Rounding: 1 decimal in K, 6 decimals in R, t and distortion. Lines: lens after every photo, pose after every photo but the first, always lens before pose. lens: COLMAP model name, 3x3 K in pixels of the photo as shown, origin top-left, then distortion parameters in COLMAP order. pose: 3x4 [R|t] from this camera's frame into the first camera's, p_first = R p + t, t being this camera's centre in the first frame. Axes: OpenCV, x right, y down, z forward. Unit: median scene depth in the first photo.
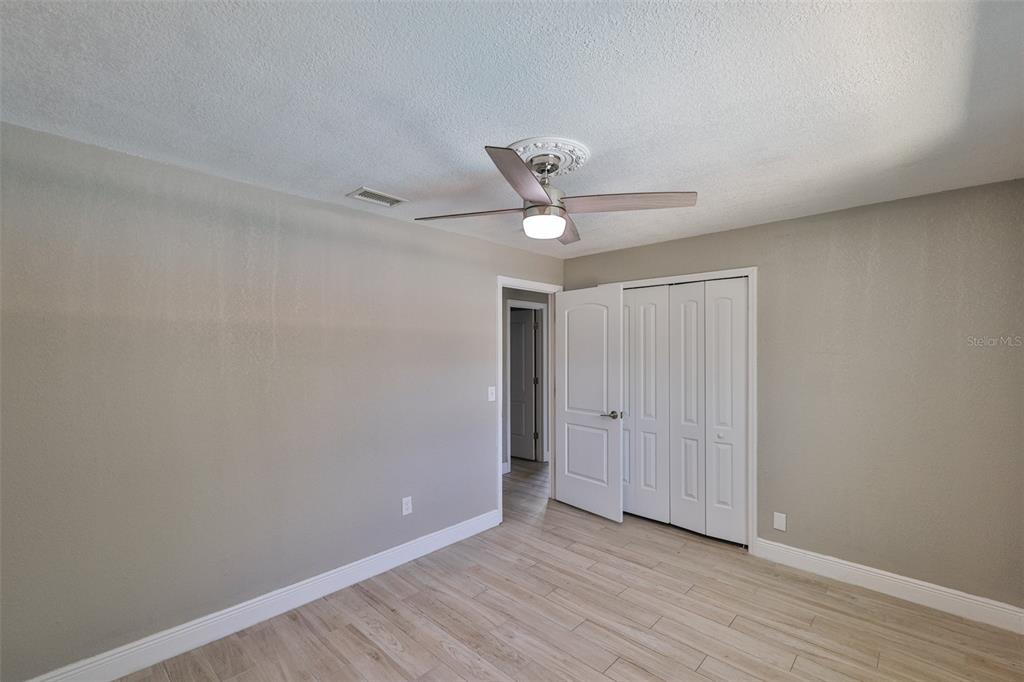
lens RADIAL K [[448.9, 0, 513.4], [0, 448.9, 343.7], [0, 0, 1]] dist [-0.001092, 0.000015]
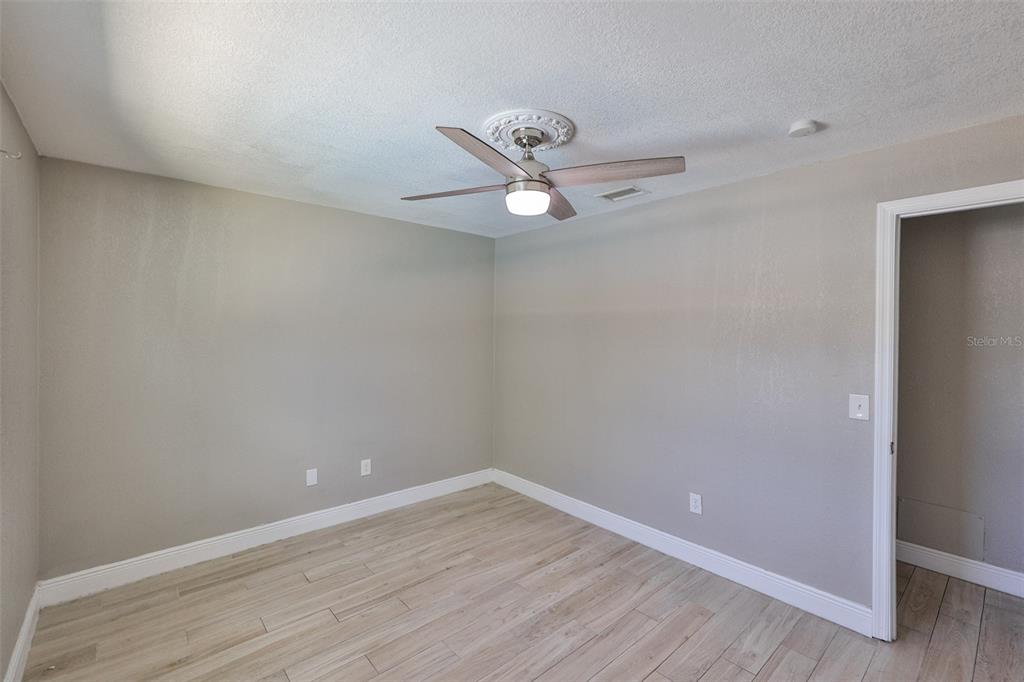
lens RADIAL K [[437.9, 0, 511.7], [0, 437.9, 331.3], [0, 0, 1]] dist [0.000642, 0.000109]
pose [[-0.102499, -0.001990, -0.994731, 0.724056], [0.014247, 0.999892, -0.003468, 0.009945], [0.994631, -0.014527, -0.102459, 0.767197]]
